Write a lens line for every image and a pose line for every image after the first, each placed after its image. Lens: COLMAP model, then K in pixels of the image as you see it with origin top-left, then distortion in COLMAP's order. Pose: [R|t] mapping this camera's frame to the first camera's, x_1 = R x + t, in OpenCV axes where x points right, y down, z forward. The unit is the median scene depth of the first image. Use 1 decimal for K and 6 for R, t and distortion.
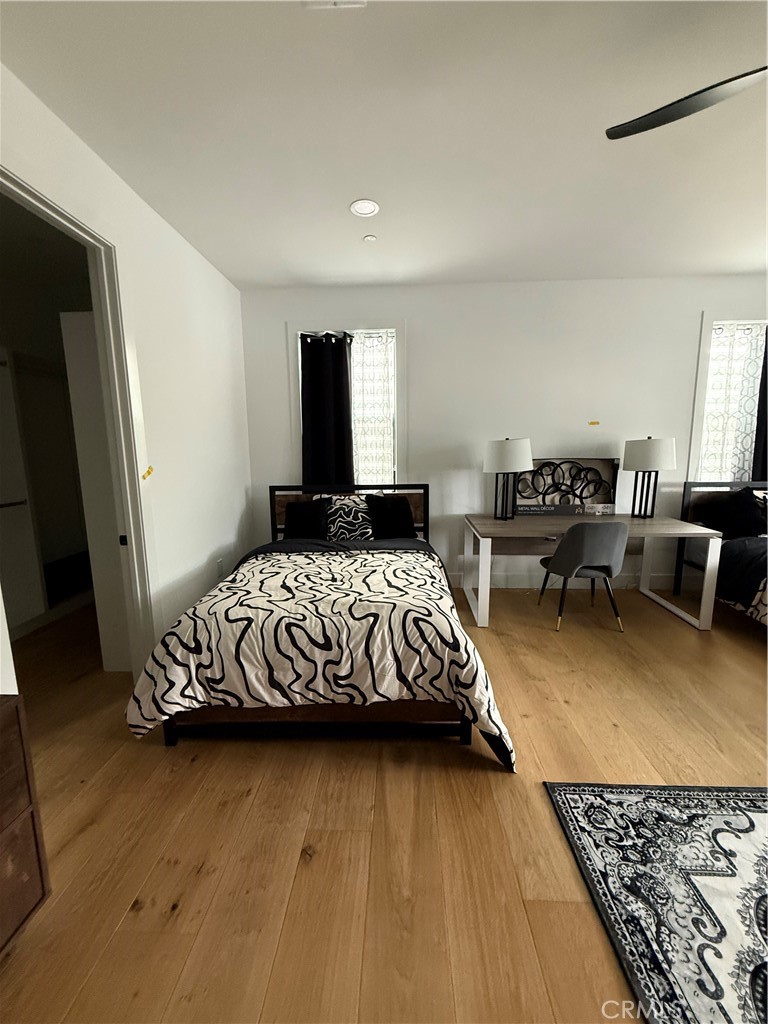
lens RADIAL K [[406.7, 0, 383.6], [0, 406.7, 509.0], [0, 0, 1]] dist [0.002049, -0.000146]
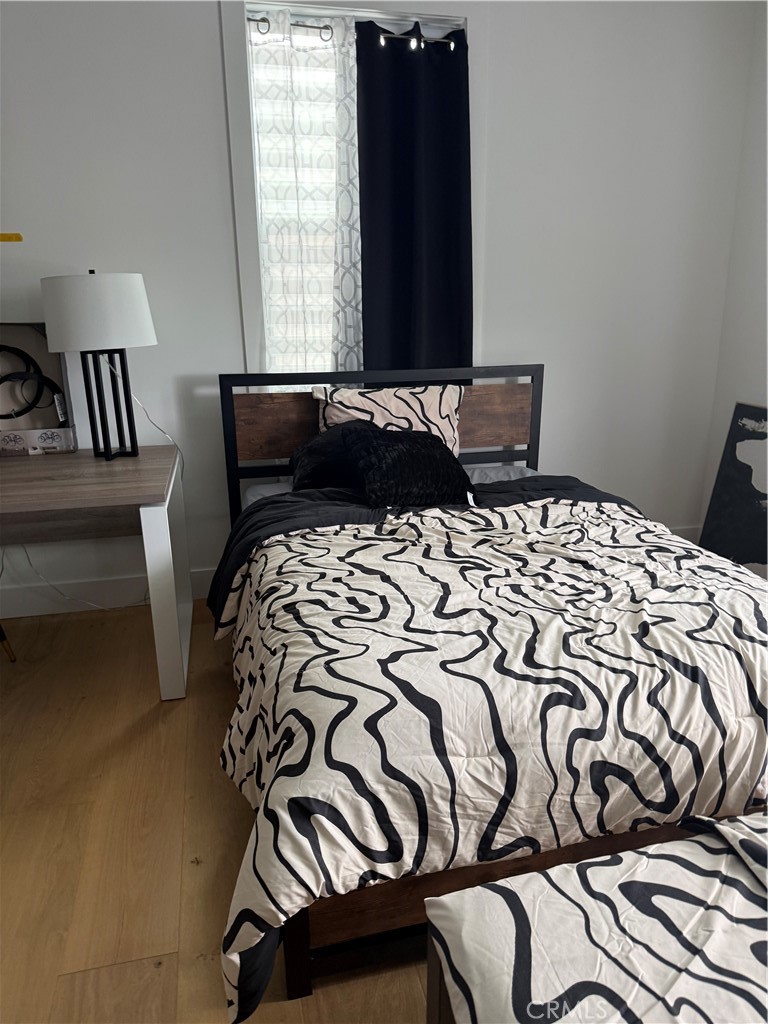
lens RADIAL K [[713.8, 0, 384.0], [0, 713.8, 512.0], [0, 0, 1]] dist [0.020236, -0.000436]
pose [[0.962477, -0.076612, 0.260324, 0.759682], [0.039041, 0.988433, 0.146547, -0.025317], [-0.268540, -0.130885, 0.954335, 0.157521]]
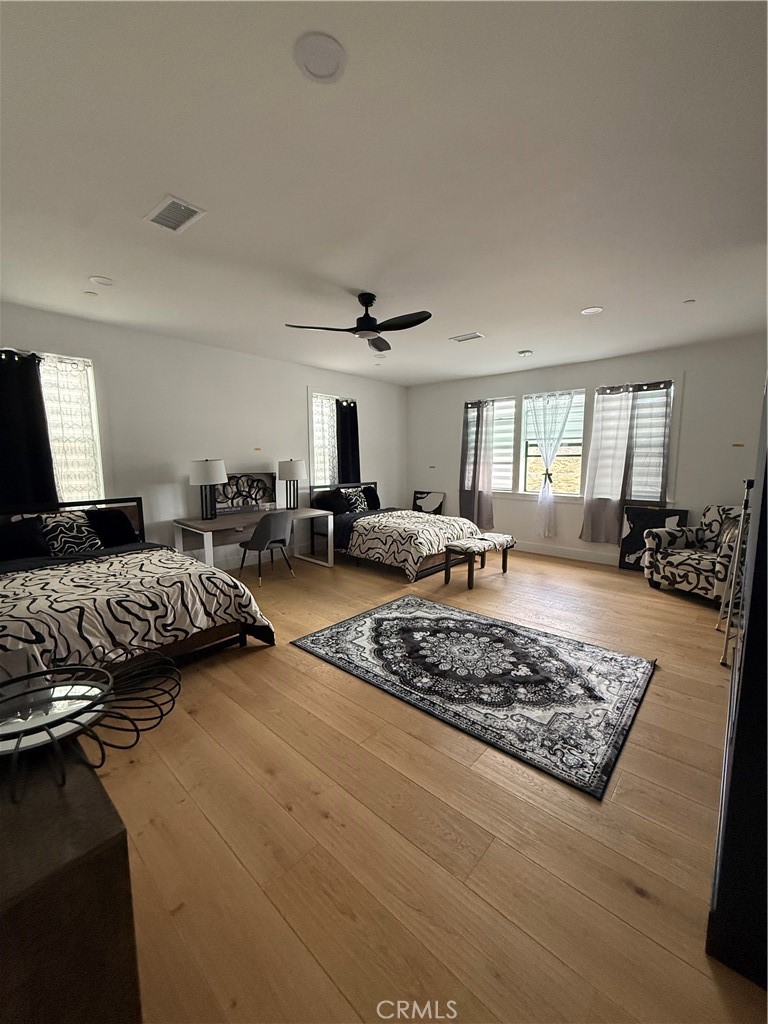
lens RADIAL K [[406.7, 0, 383.6], [0, 406.7, 509.0], [0, 0, 1]] dist [0.002049, -0.000146]
pose [[0.636031, -0.086093, 0.766845, -0.387496], [0.106373, 0.994052, 0.023374, 0.022300], [-0.764296, 0.066705, 0.641406, -0.320742]]
